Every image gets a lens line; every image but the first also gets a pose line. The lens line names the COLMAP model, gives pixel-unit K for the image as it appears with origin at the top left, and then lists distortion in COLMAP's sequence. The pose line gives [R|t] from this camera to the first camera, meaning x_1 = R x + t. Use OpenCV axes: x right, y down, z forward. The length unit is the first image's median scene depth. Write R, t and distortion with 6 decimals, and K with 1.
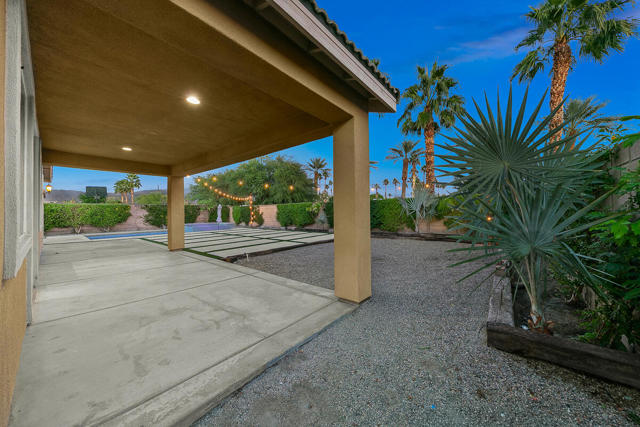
lens RADIAL K [[224.5, 0, 320.5], [0, 224.5, 208.2], [0, 0, 1]] dist [0.005417, -0.000471]
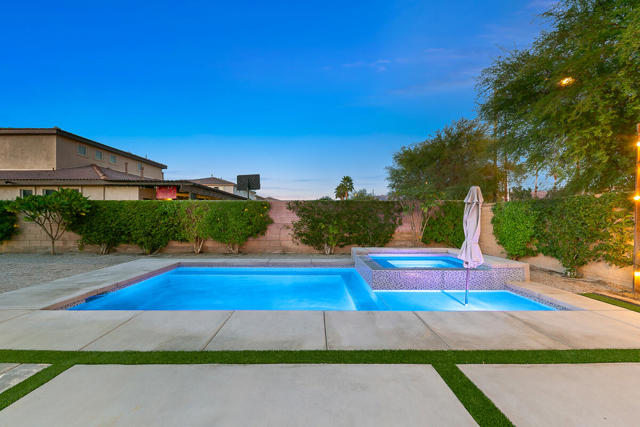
lens RADIAL K [[236.4, 0, 319.8], [0, 236.4, 219.7], [0, 0, 1]] dist [0.003327, -0.000531]
pose [[0.659567, 0.020467, -0.751367, -1.674993], [-0.000433, 0.999639, 0.026850, 0.046298], [0.751646, -0.017384, 0.659338, 3.243147]]
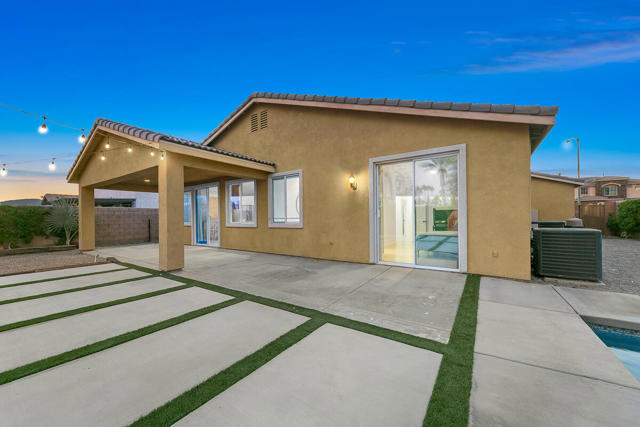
lens RADIAL K [[236.4, 0, 318.1], [0, 236.4, 216.4], [0, 0, 1]] dist [0.003327, -0.000531]
pose [[-0.995028, 0.024571, -0.096518, -2.146606], [0.026329, 0.999509, -0.016991, 0.087702], [0.096053, -0.019447, -0.995186, 3.704009]]
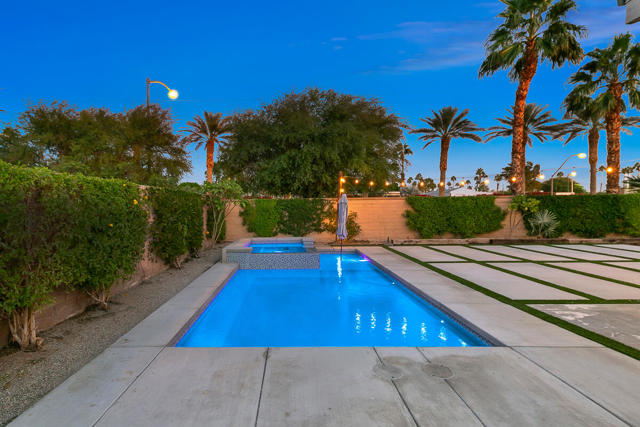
lens RADIAL K [[299.4, 0, 318.0], [0, 299.4, 211.0], [0, 0, 1]] dist [-0.005887, -0.000648]
pose [[0.791717, -0.001925, 0.610885, -3.592363], [-0.002256, 0.999979, 0.006075, 0.056694], [-0.610884, -0.006188, 0.791696, 2.598897]]
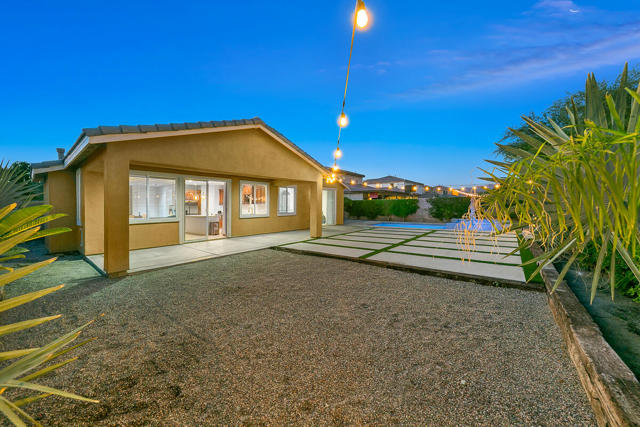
lens RADIAL K [[236.4, 0, 316.6], [0, 236.4, 208.3], [0, 0, 1]] dist [0.003327, -0.000531]
pose [[0.011378, 0.022791, -0.999675, 1.558702], [0.026144, 0.999392, 0.023083, -0.038700], [0.999593, -0.026399, 0.010775, 2.065904]]
